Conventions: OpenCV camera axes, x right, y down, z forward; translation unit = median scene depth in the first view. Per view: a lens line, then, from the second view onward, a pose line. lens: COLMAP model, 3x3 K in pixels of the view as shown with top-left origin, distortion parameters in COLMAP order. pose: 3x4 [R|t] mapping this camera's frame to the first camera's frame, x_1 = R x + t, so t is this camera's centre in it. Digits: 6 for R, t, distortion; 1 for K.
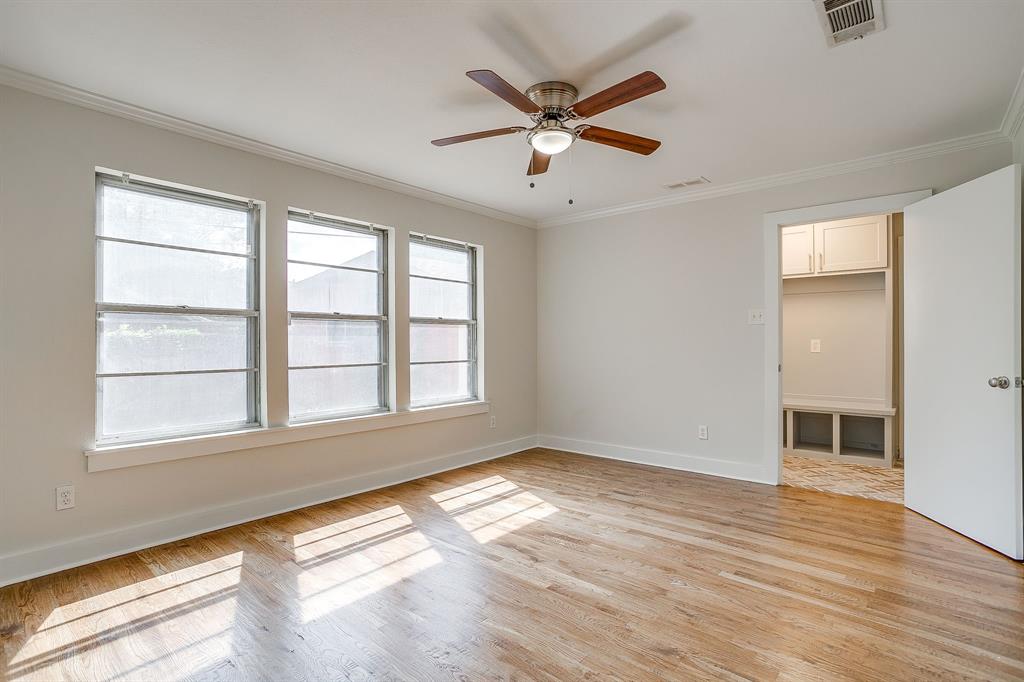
lens RADIAL K [[495.5, 0, 515.1], [0, 495.5, 335.7], [0, 0, 1]] dist [-0.037049, 0.013077]
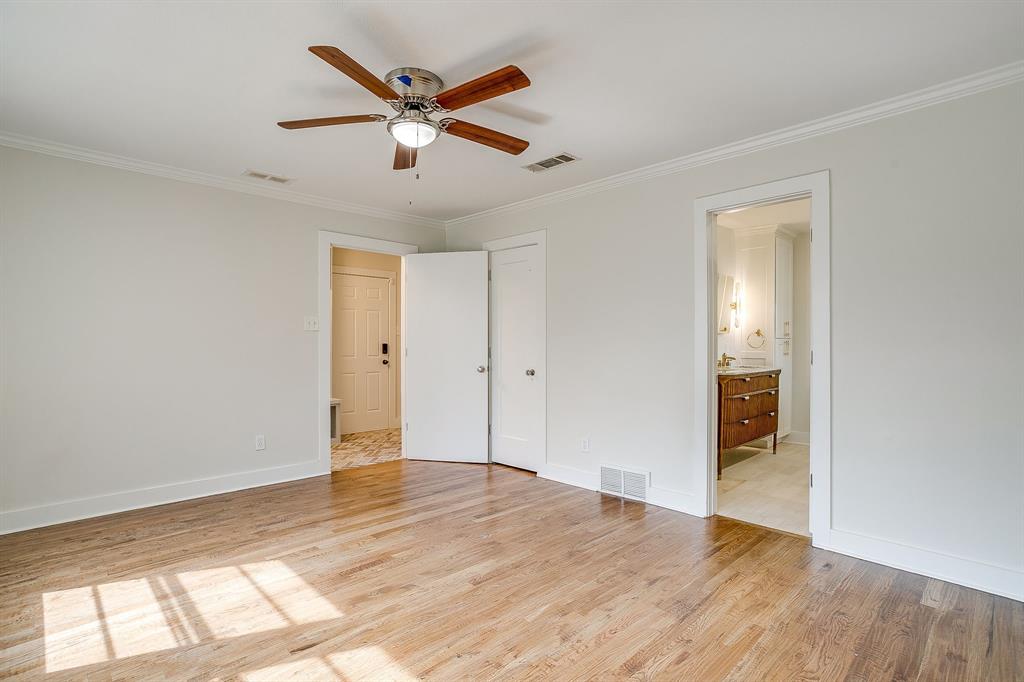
lens RADIAL K [[495.5, 0, 504.7], [0, 495.5, 348.7], [0, 0, 1]] dist [-0.037049, 0.013077]
pose [[0.109155, -0.008254, 0.993990, -0.613548], [-0.013254, 0.999865, 0.009758, 0.000427], [-0.993936, -0.014240, 0.109031, 0.529363]]
